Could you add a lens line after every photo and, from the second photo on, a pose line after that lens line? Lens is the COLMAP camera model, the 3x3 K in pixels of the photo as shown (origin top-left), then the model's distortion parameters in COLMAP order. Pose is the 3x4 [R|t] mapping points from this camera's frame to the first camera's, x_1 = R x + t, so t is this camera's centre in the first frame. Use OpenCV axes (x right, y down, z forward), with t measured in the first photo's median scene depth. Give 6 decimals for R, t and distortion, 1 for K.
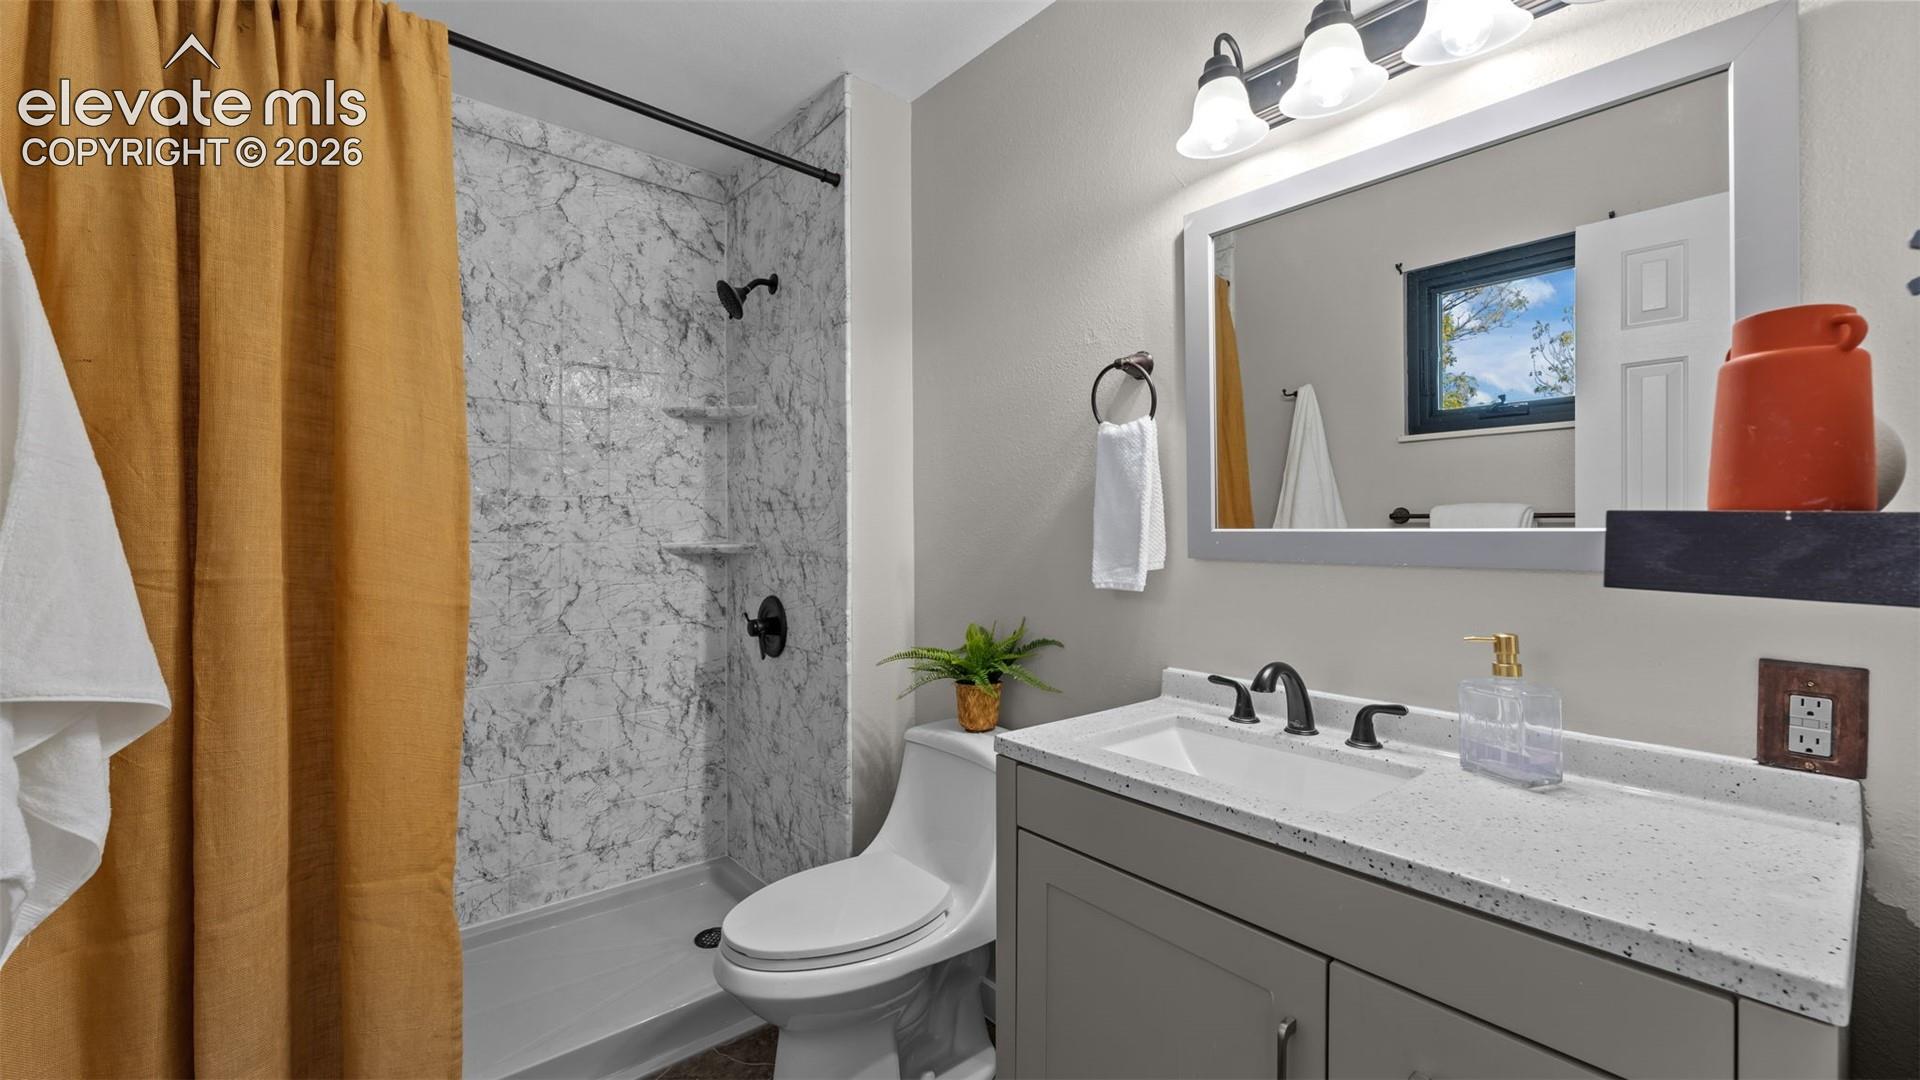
lens RADIAL K [[785.6, 0, 963.0], [0, 785.6, 539.3], [0, 0, 1]] dist [-0.000640, -0.000180]
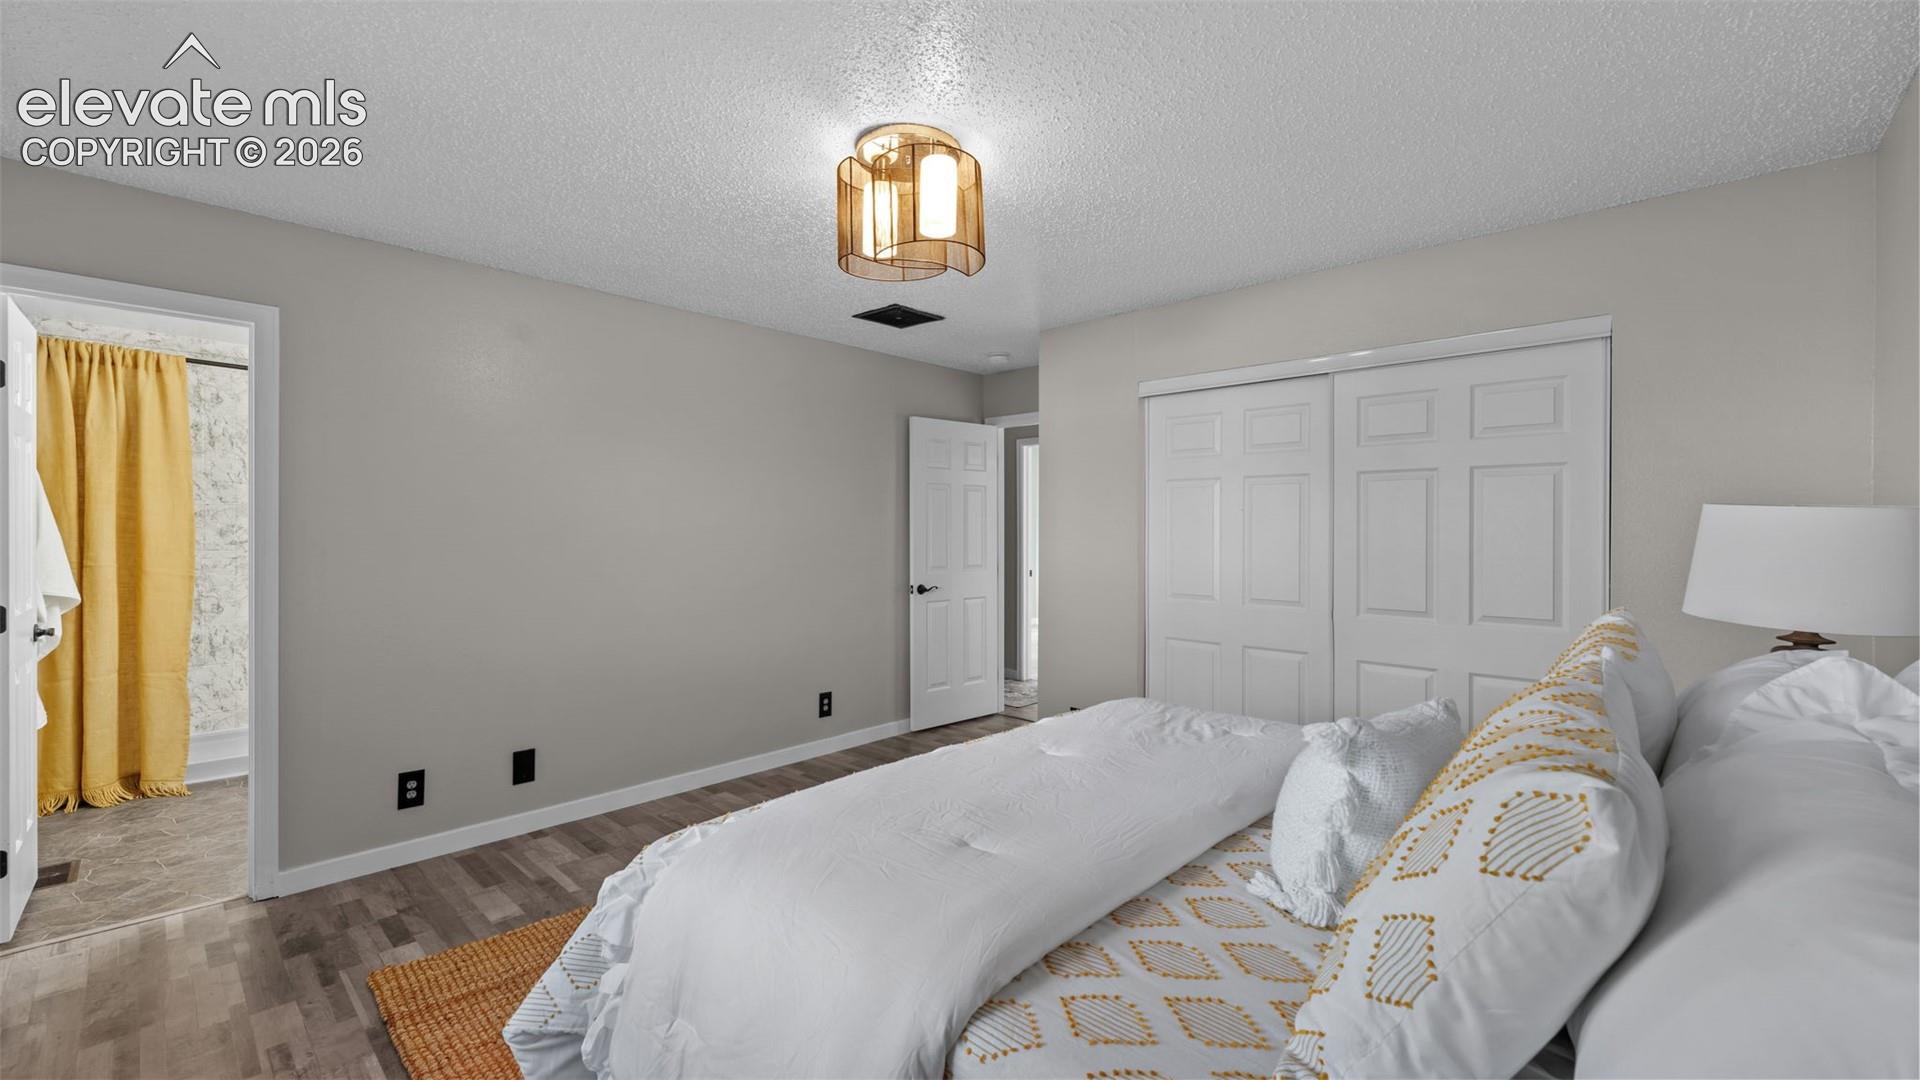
lens RADIAL K [[785.6, 0, 958.7], [0, 785.6, 538.9], [0, 0, 1]] dist [-0.000640, -0.000180]
pose [[0.994218, 0.000714, 0.107374, 1.776211], [-0.000647, 1.000000, -0.000659, -0.041757], [-0.107374, 0.000586, 0.994219, -2.053875]]
